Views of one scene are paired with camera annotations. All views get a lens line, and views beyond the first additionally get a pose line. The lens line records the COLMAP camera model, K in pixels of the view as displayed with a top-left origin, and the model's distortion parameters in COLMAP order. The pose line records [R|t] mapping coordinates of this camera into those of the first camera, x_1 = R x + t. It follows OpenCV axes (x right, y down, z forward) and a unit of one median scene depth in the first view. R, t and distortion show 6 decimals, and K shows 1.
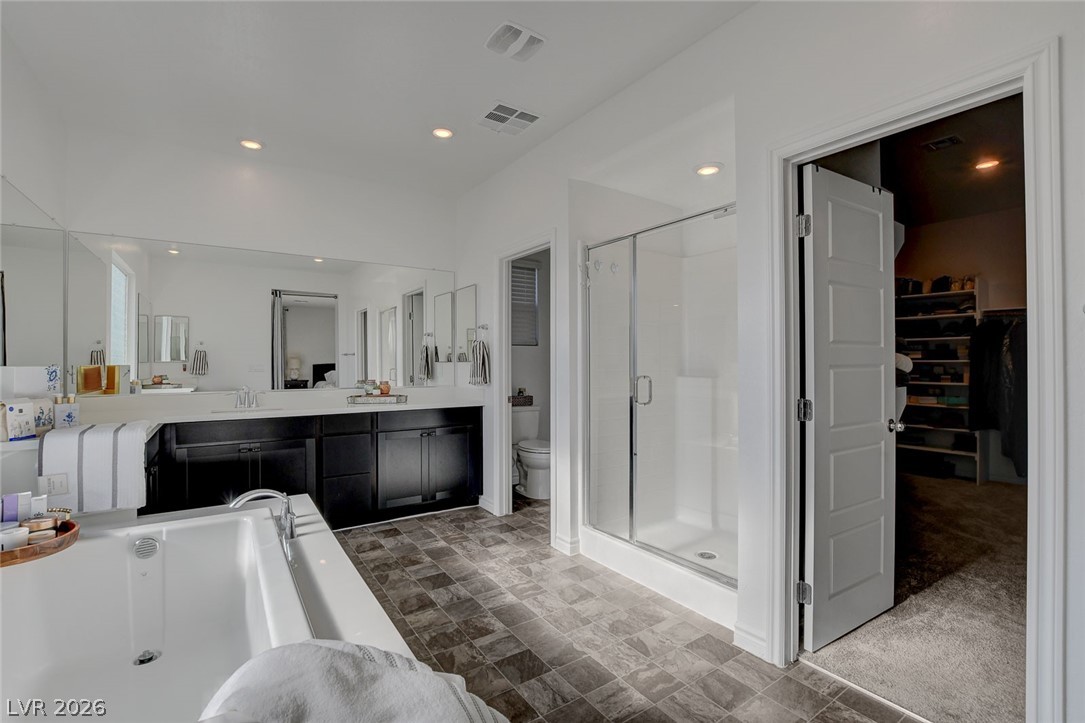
lens RADIAL K [[480.6, 0, 548.6], [0, 480.6, 361.5], [0, 0, 1]] dist [-0.032390, 0.004193]
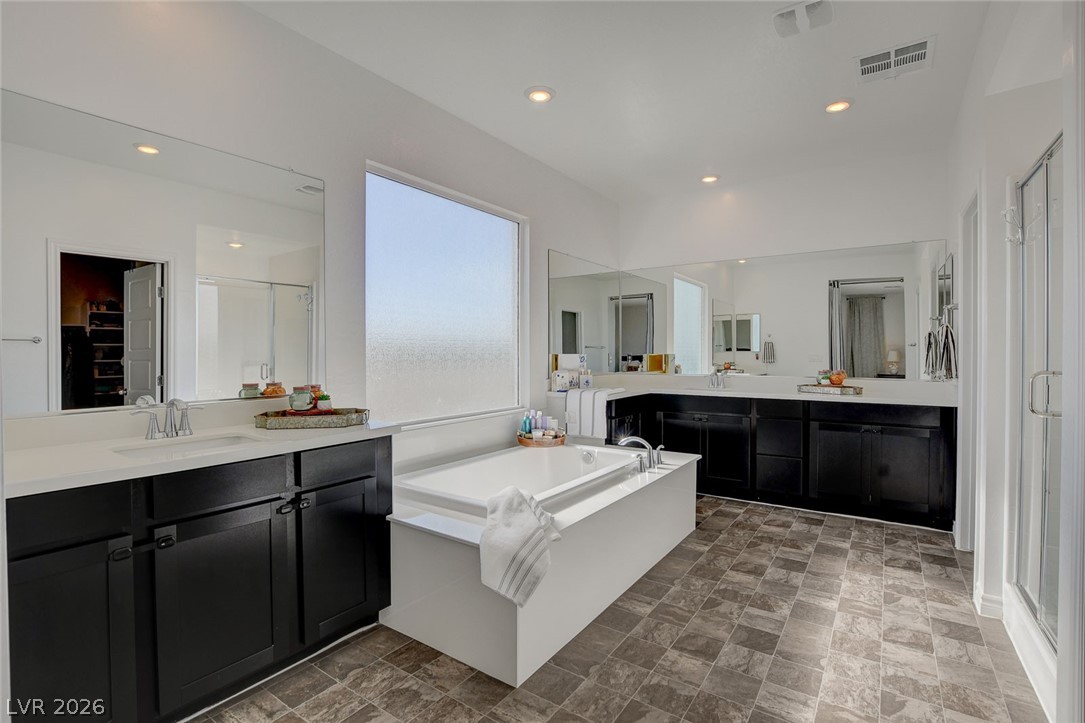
lens RADIAL K [[508.8, 0, 539.9], [0, 508.8, 357.4], [0, 0, 1]] dist [-0.028838, 0.001224]
pose [[0.353324, 0.008574, -0.935462, 0.494994], [0.001486, 0.999952, 0.009726, 0.002875], [0.935500, -0.004826, 0.353294, 0.098460]]
